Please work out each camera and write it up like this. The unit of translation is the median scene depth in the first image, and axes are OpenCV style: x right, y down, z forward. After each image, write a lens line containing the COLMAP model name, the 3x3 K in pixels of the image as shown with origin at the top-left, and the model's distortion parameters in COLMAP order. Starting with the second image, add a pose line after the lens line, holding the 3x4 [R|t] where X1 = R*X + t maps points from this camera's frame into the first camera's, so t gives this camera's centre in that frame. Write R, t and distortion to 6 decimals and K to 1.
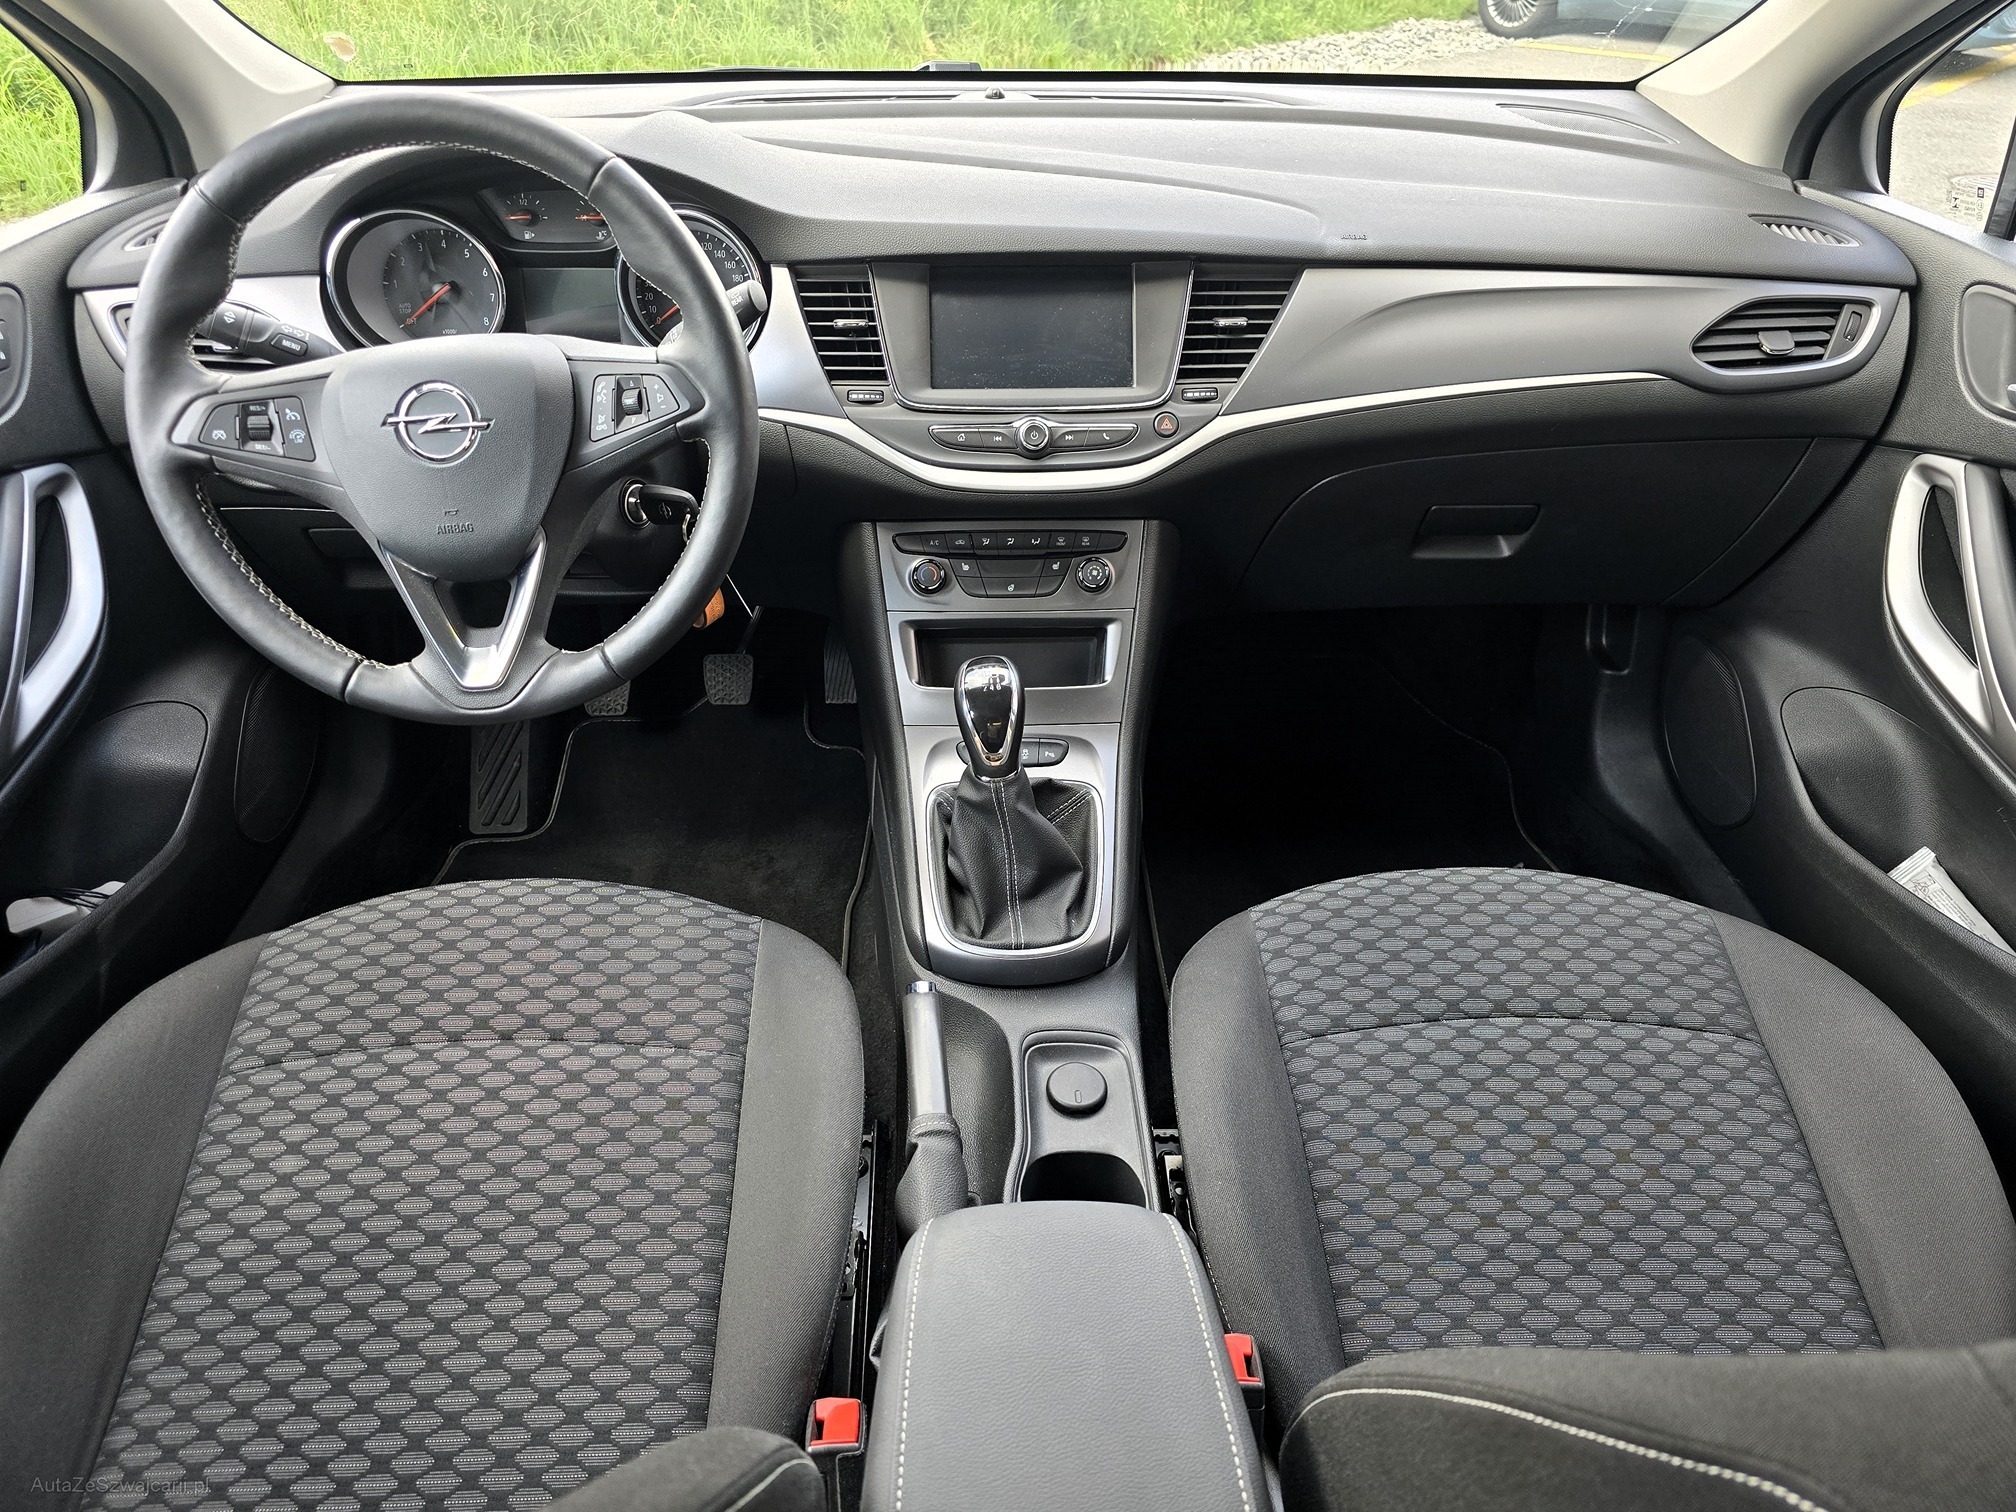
lens RADIAL K [[1377.4, 0, 1005.0], [0, 1377.4, 761.6], [0, 0, 1]] dist [0.021533, -0.042459]
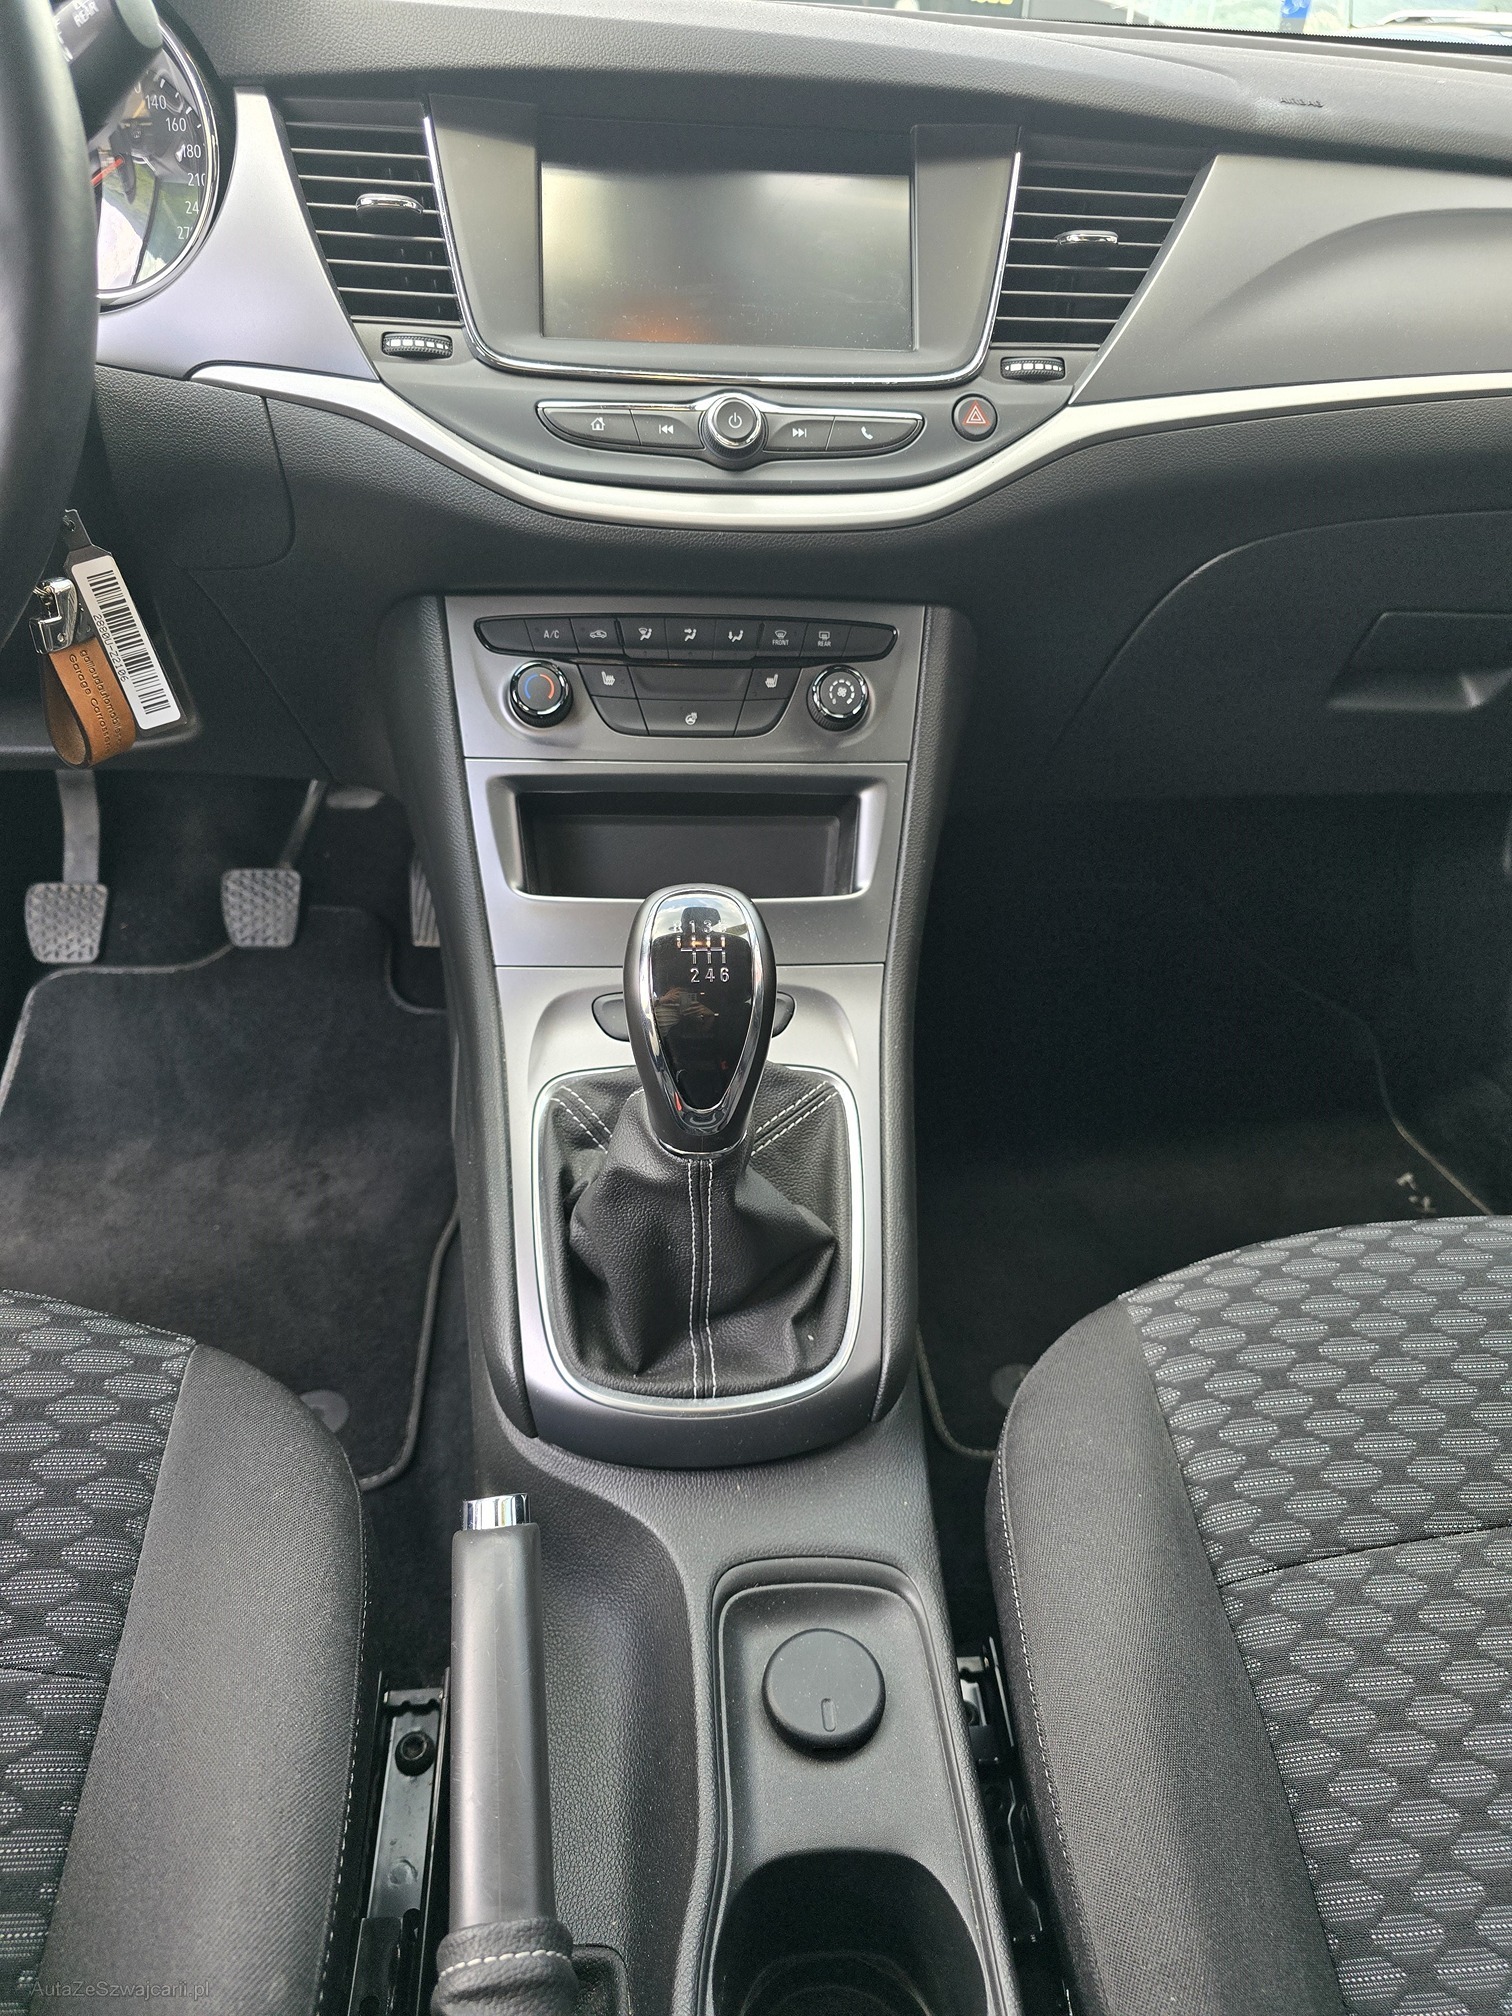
lens RADIAL K [[1377.4, 0, 793.9], [0, 1377.4, 1012.2], [0, 0, 1]] dist [0.021533, -0.042459]
pose [[0.996642, 0.000706, 0.081883, 0.000319], [0.000296, 0.999925, -0.012226, -0.001173], [-0.081885, 0.012209, 0.996567, 0.461675]]
